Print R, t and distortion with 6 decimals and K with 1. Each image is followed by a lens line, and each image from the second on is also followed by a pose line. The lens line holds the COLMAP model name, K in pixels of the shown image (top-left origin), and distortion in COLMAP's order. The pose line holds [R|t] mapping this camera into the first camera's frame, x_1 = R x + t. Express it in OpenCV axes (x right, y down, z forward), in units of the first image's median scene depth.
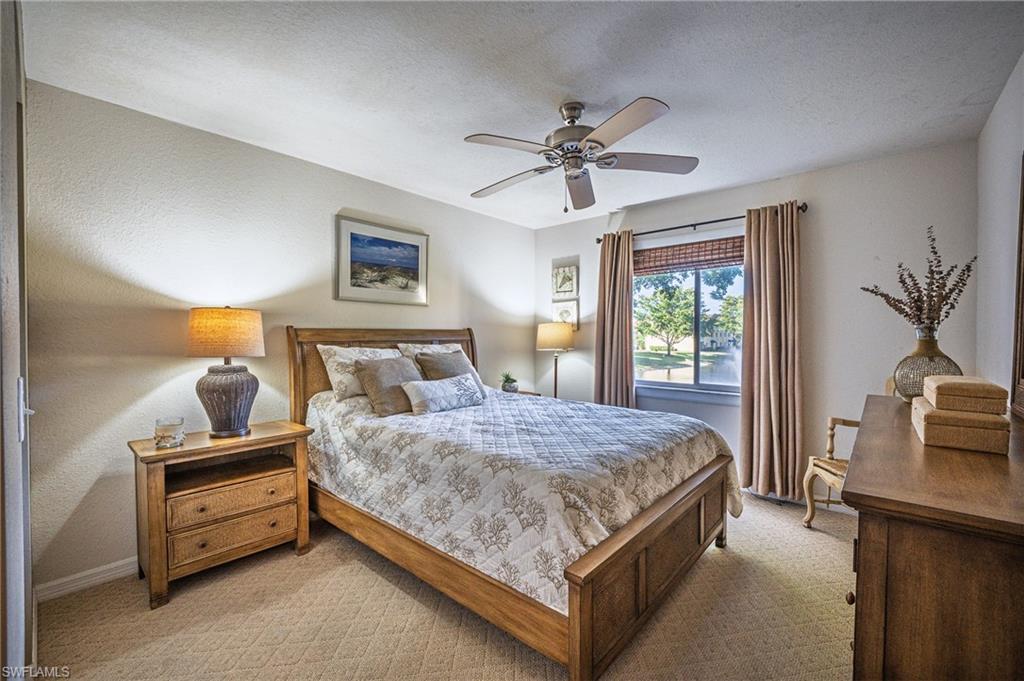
lens RADIAL K [[426.7, 0, 508.5], [0, 426.7, 338.6], [0, 0, 1]] dist [-0.000692, -0.020244]
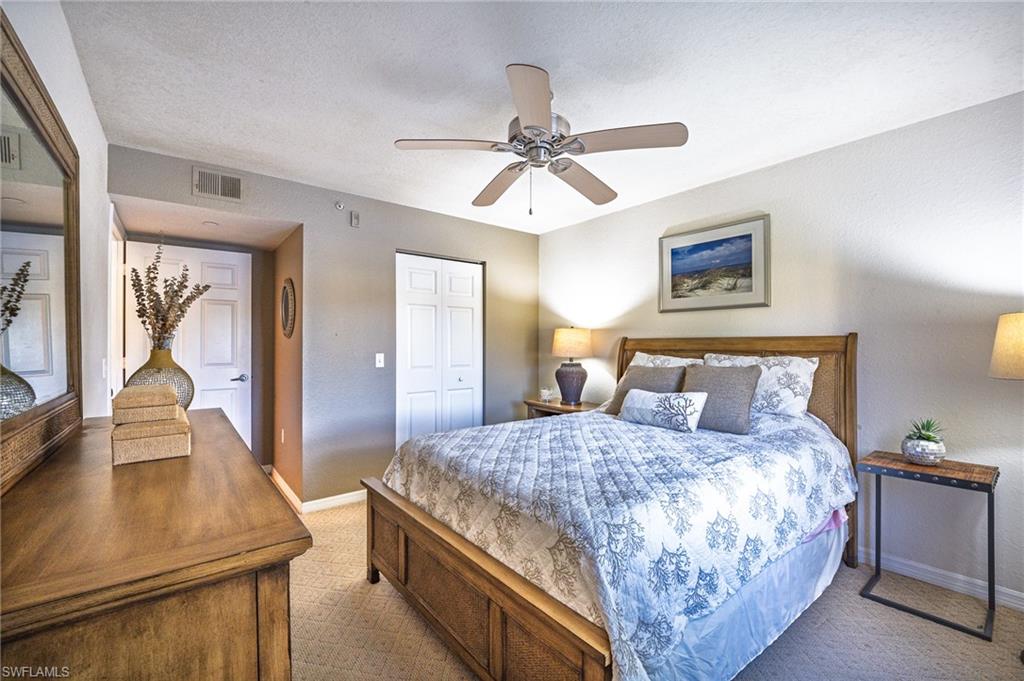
lens RADIAL K [[426.7, 0, 508.5], [0, 426.7, 338.6], [0, 0, 1]] dist [-0.000692, -0.020244]
pose [[-0.182087, -0.007229, -0.983256, 0.738606], [-0.004836, 0.999967, -0.006457, -0.012507], [0.983271, 0.003579, -0.182116, 0.770749]]
